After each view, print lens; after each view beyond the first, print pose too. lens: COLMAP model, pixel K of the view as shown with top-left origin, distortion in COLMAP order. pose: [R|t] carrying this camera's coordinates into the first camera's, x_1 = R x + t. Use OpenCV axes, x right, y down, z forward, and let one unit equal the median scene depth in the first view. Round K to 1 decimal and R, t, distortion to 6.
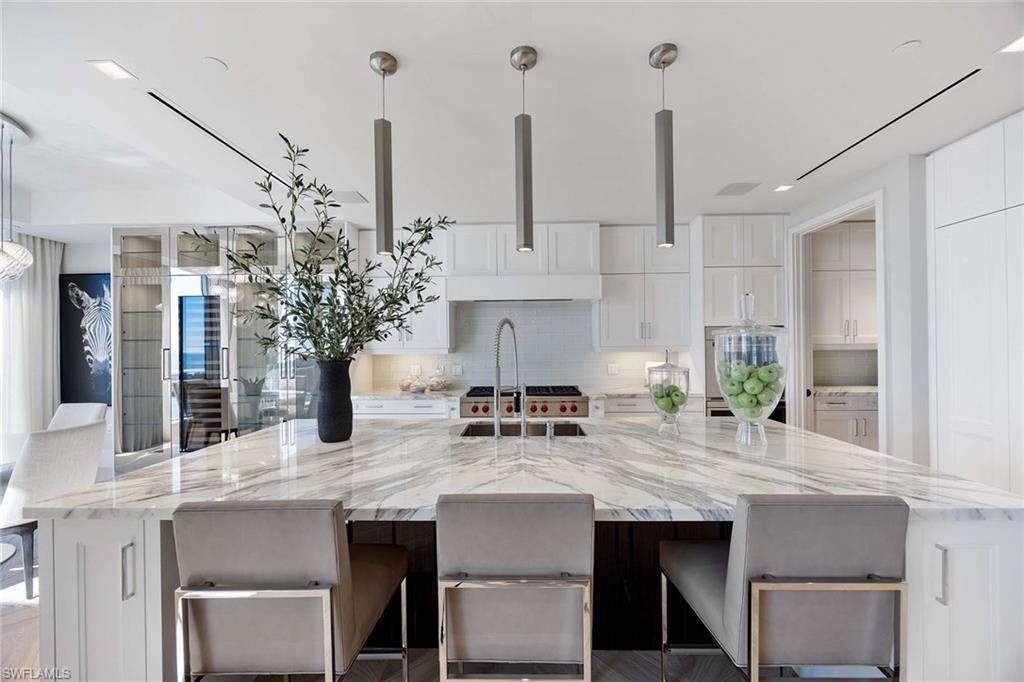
lens RADIAL K [[393.3, 0, 515.3], [0, 393.3, 343.2], [0, 0, 1]] dist [-0.000771, -0.000120]
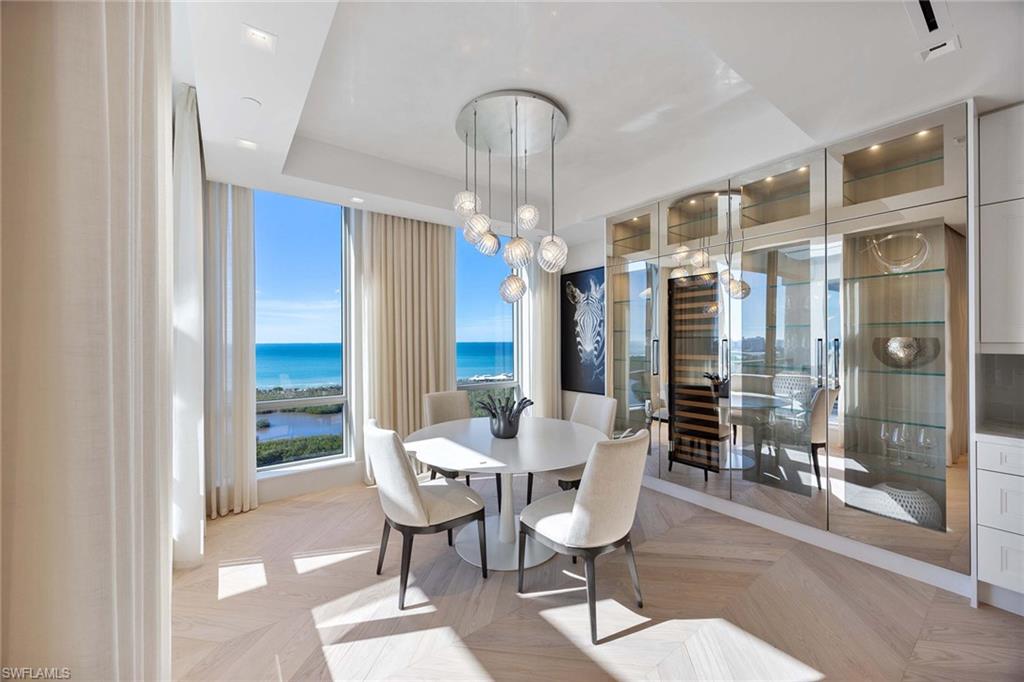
lens RADIAL K [[393.3, 0, 515.3], [0, 393.3, 343.2], [0, 0, 1]] dist [-0.000771, -0.000120]
pose [[0.618871, 0.012962, -0.785385, -0.380659], [-0.000592, 0.999871, 0.016036, 0.007659], [0.785492, -0.009459, 0.618799, 0.201773]]
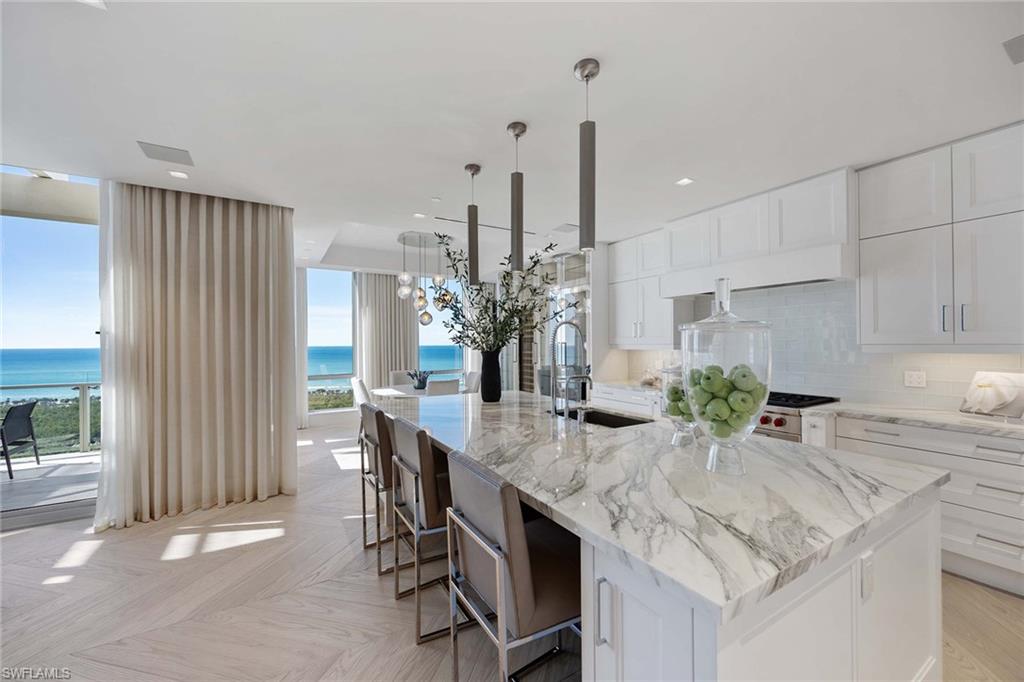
lens RADIAL K [[406.6, 0, 517.4], [0, 406.6, 340.6], [0, 0, 1]] dist [-0.000490, -0.000115]
pose [[0.534944, 0.002476, -0.844884, 0.556647], [0.003585, 0.999980, 0.005200, -0.004204], [0.844880, -0.005811, 0.534924, 0.115600]]
